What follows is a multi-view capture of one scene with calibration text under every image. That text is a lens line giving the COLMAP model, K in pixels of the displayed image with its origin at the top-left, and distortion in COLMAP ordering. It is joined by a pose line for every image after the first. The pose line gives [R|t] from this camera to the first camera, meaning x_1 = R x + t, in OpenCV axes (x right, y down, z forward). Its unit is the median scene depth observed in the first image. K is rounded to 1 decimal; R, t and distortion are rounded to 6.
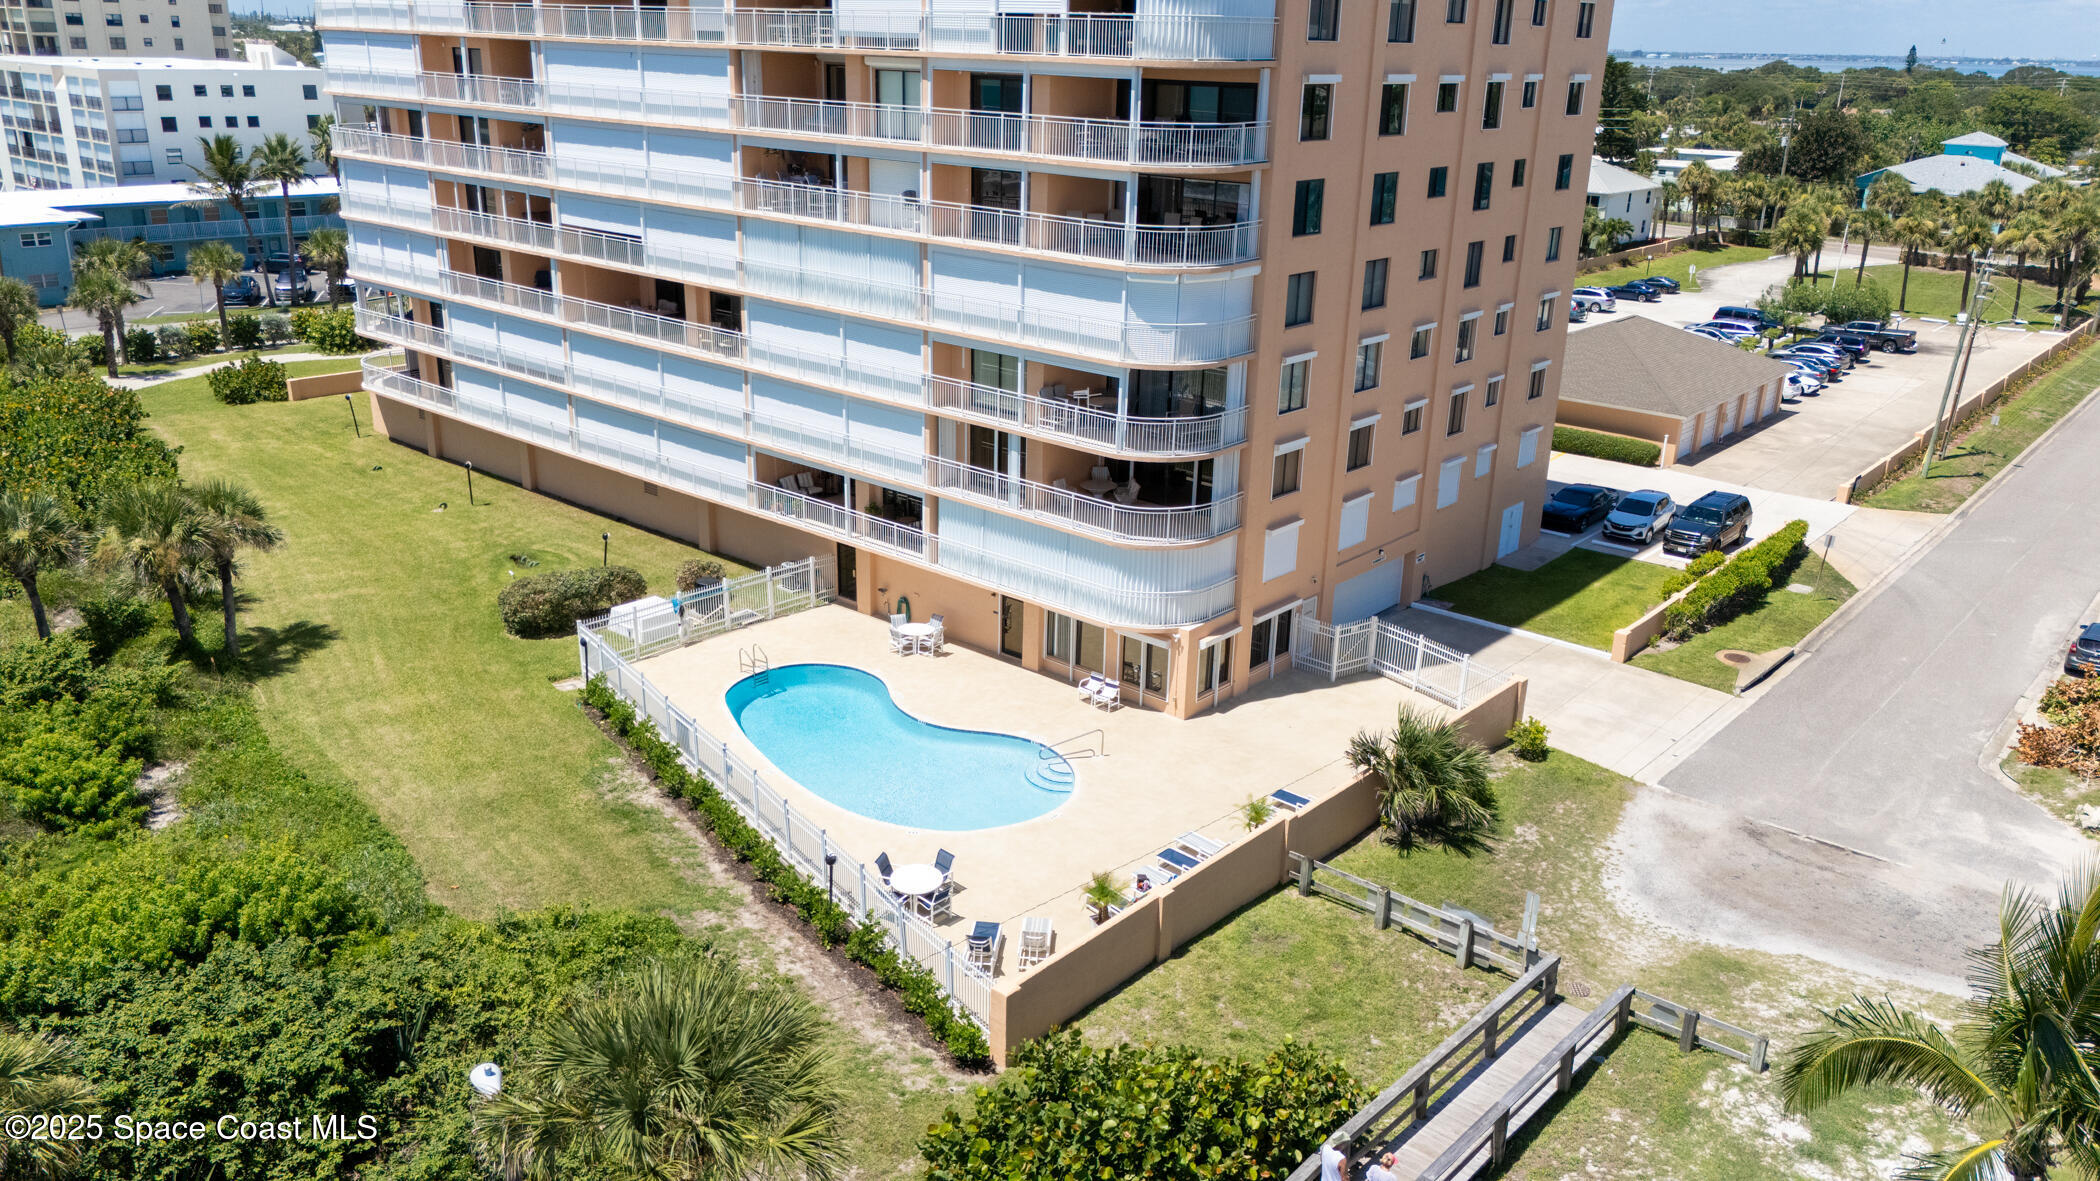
lens RADIAL K [[1546.7, 0, 1050.0], [0, 1546.7, 590.5], [0, 0, 1]] dist [0.082112, -0.105134]
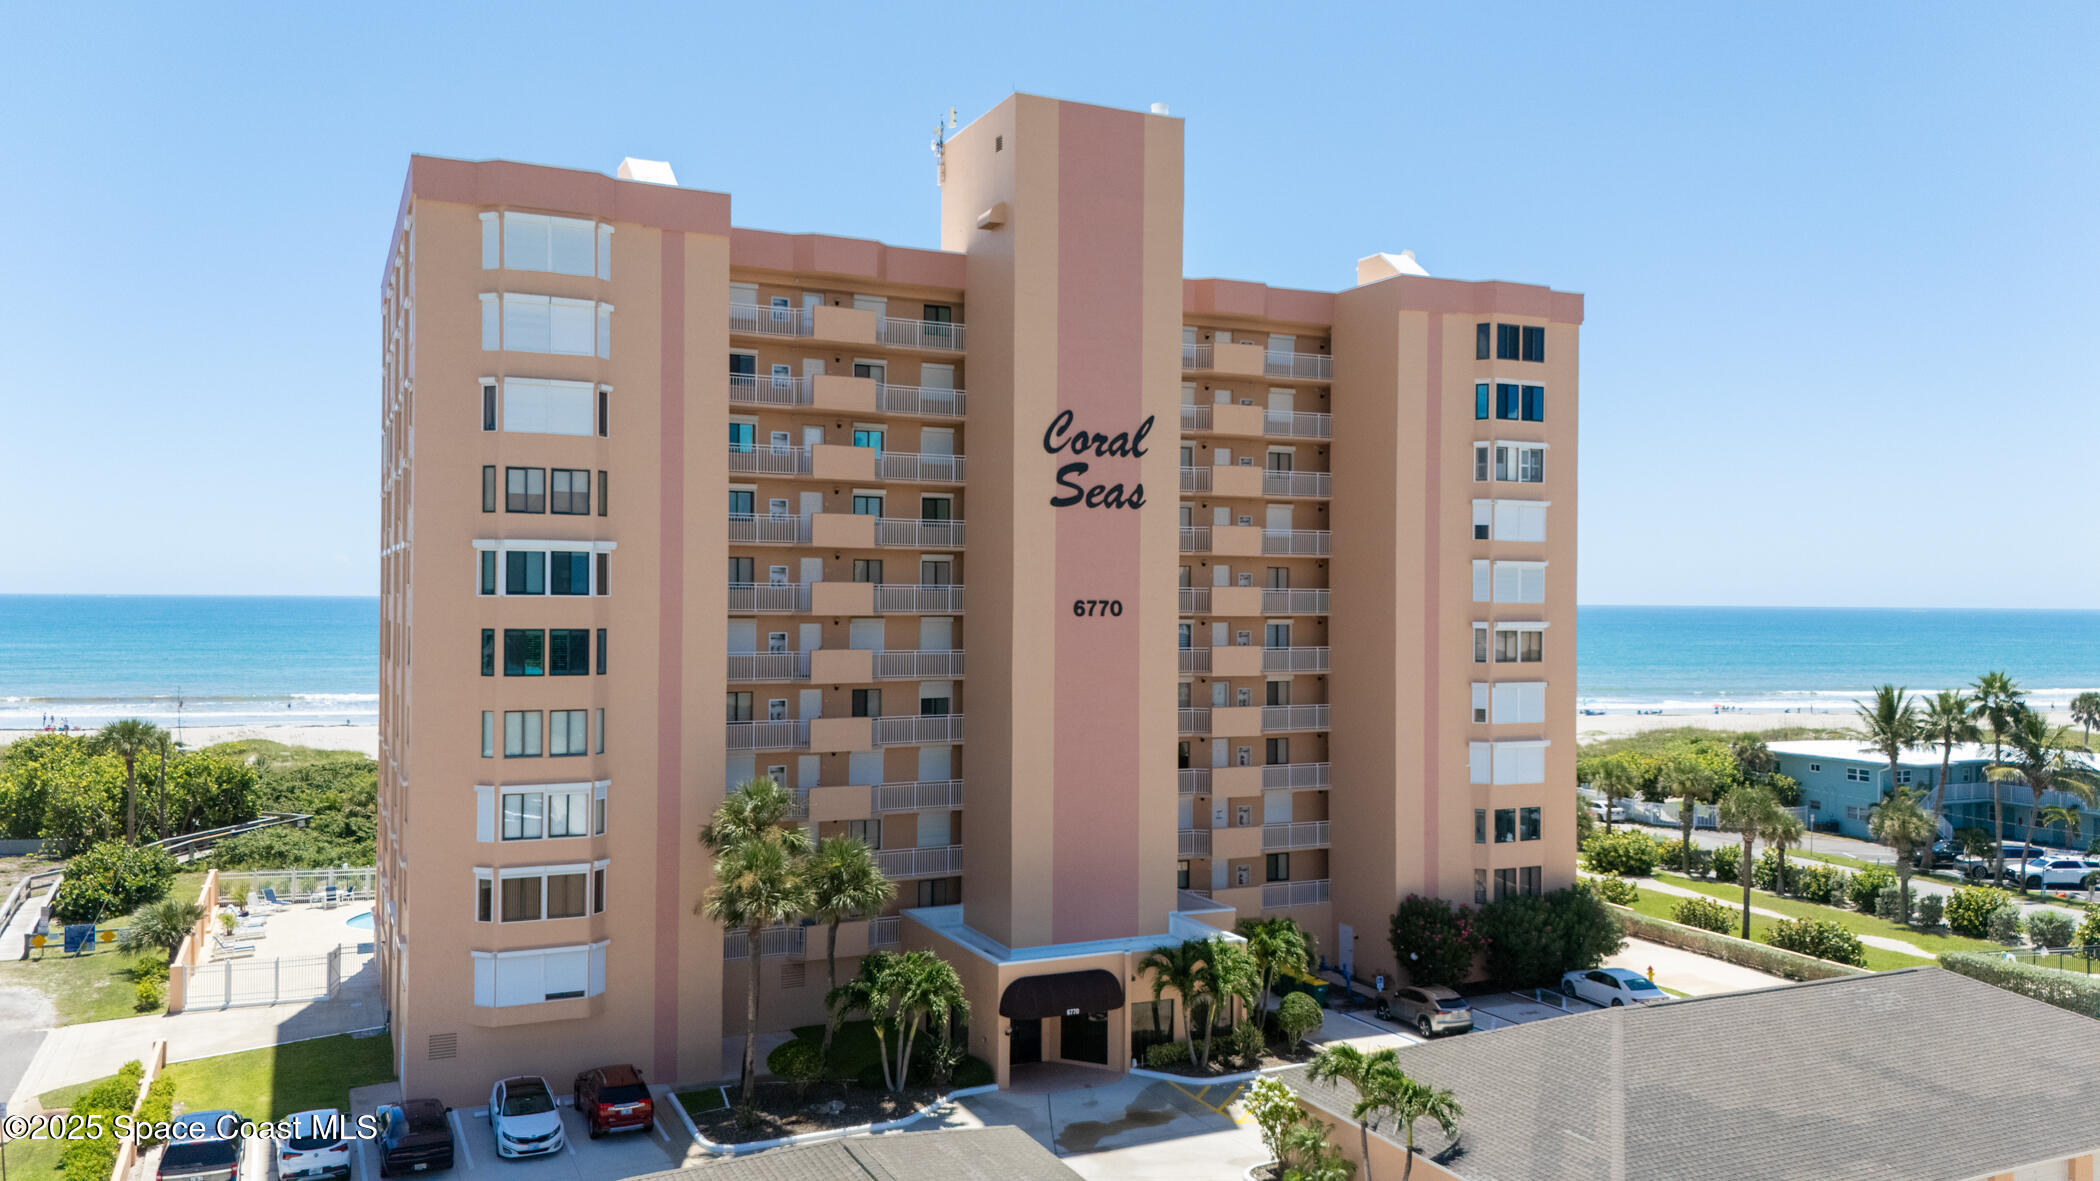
lens RADIAL K [[1540.0, 0, 1047.5], [0, 1540.0, 594.5], [0, 0, 1]] dist [0.089870, -0.161219]
pose [[-0.411456, -0.031321, -0.910891, 1.156075], [-0.319147, 0.941087, 0.111802, -0.598083], [0.853726, 0.336710, -0.397212, 1.940104]]
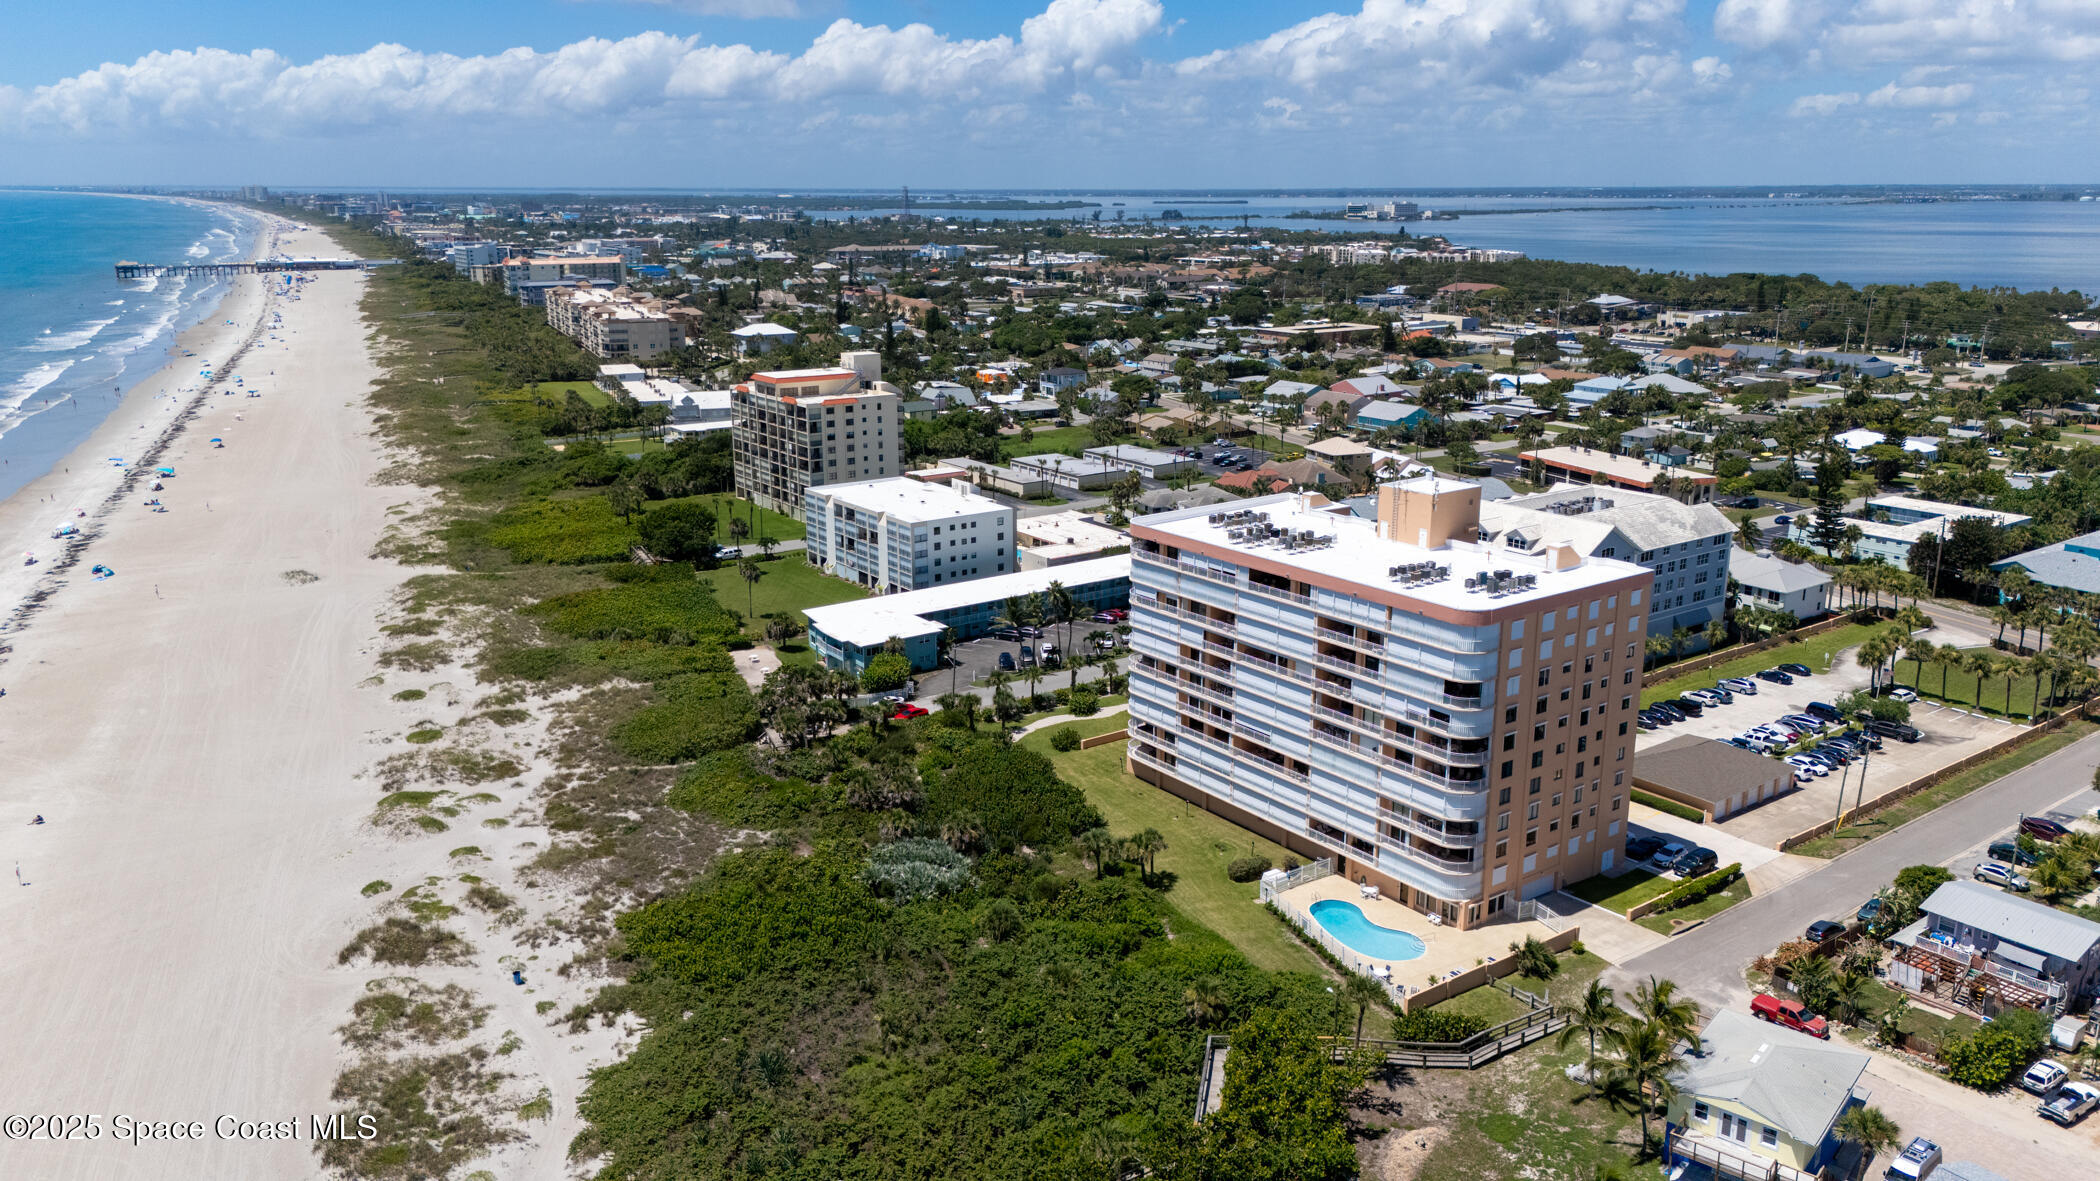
lens RADIAL K [[1540.0, 0, 1047.5], [0, 1540.0, 594.5], [0, 0, 1]] dist [0.089870, -0.161219]
pose [[0.973634, 0.030816, -0.226026, -0.037018], [-0.049680, 0.995695, -0.078249, -0.280412], [0.222642, 0.087415, 0.970973, -2.091441]]
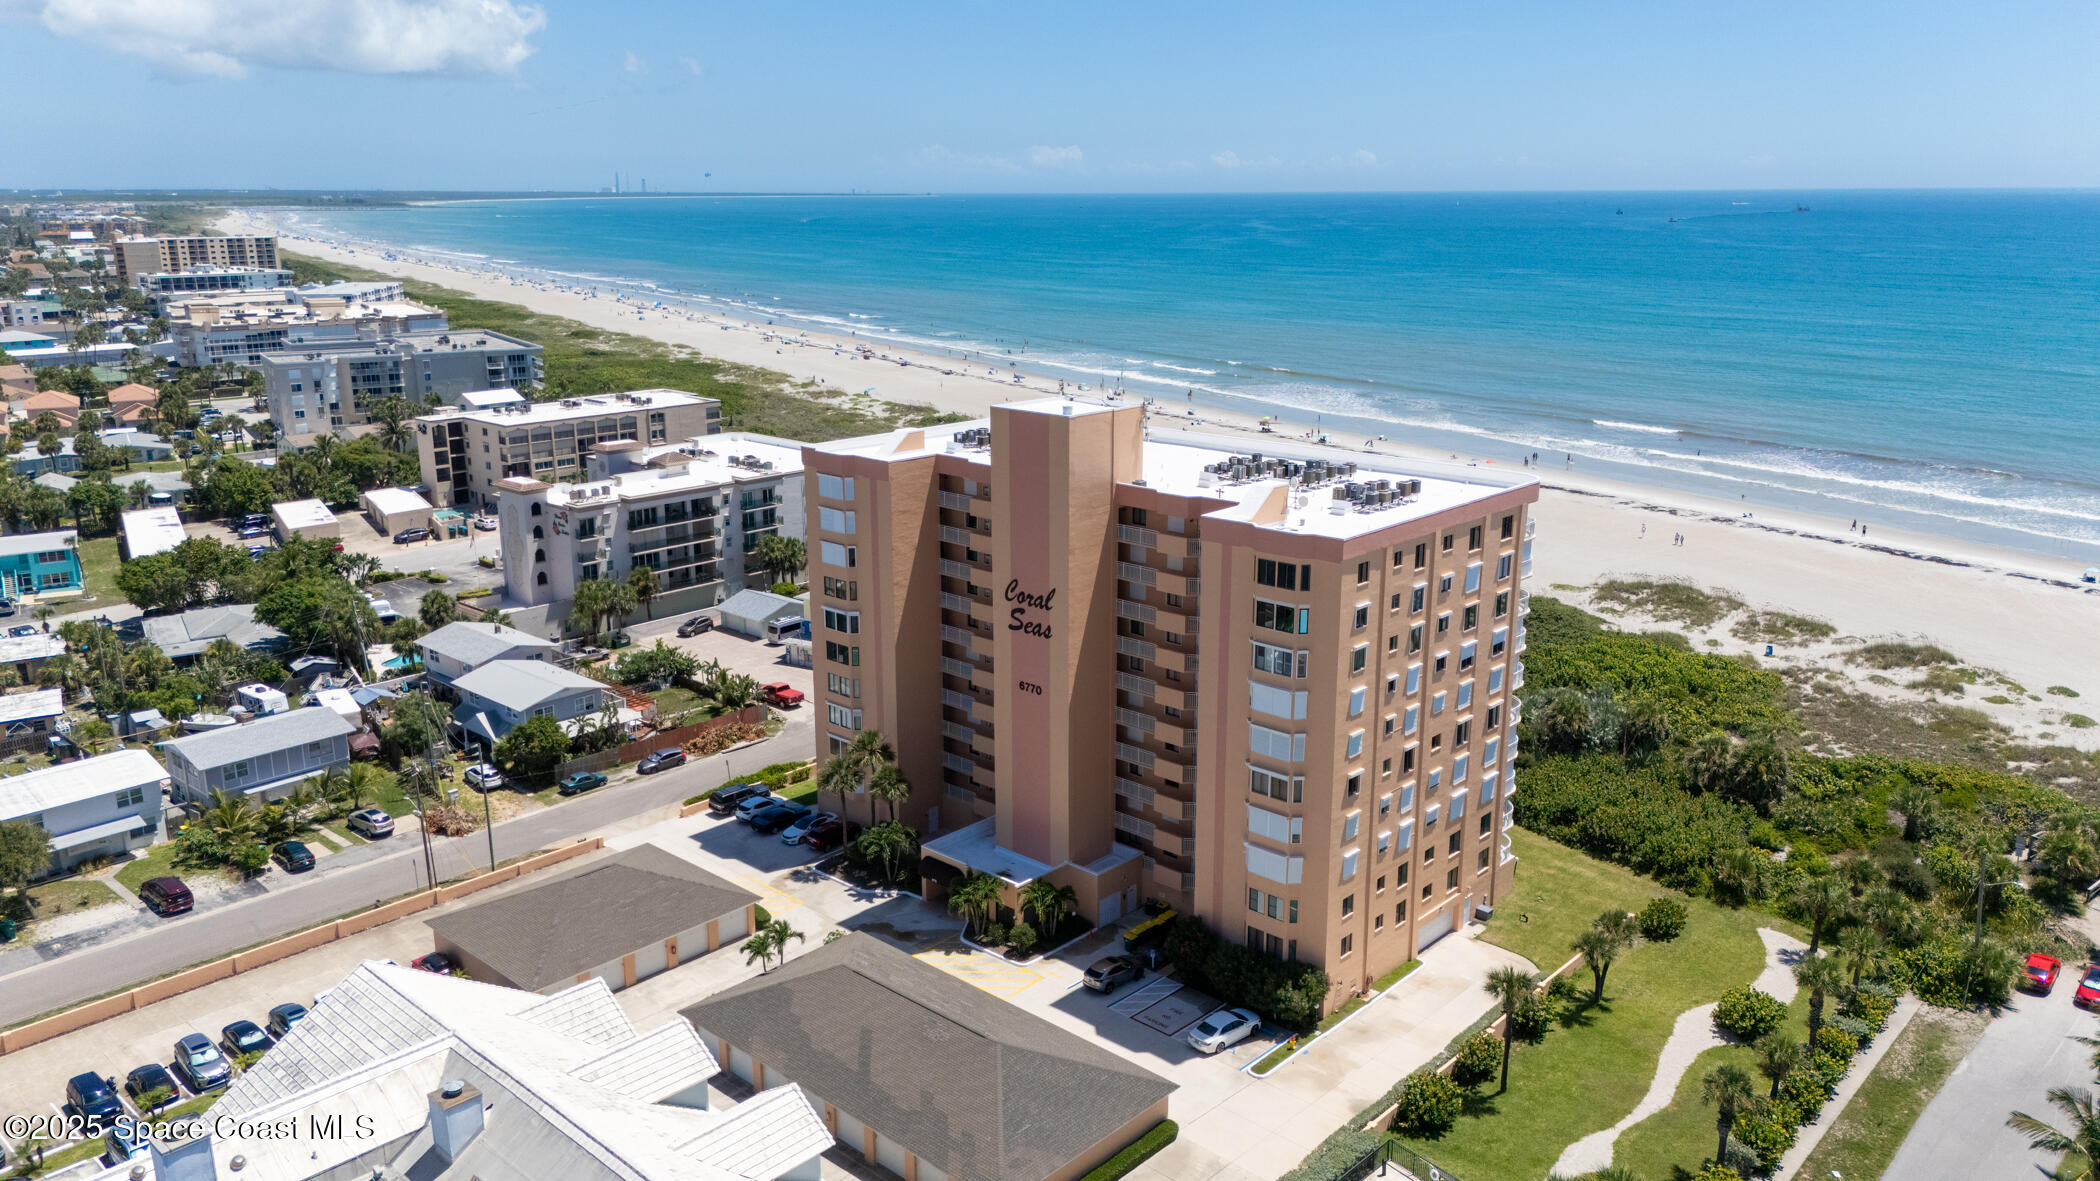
lens RADIAL K [[1548.0, 0, 1057.6], [0, 1548.0, 582.4], [0, 0, 1]] dist [0.072026, -0.081076]
pose [[-0.998999, -0.033431, 0.029715, -0.056812], [-0.011283, 0.831217, 0.555833, -1.801036], [-0.043282, 0.554941, -0.830763, 3.225128]]
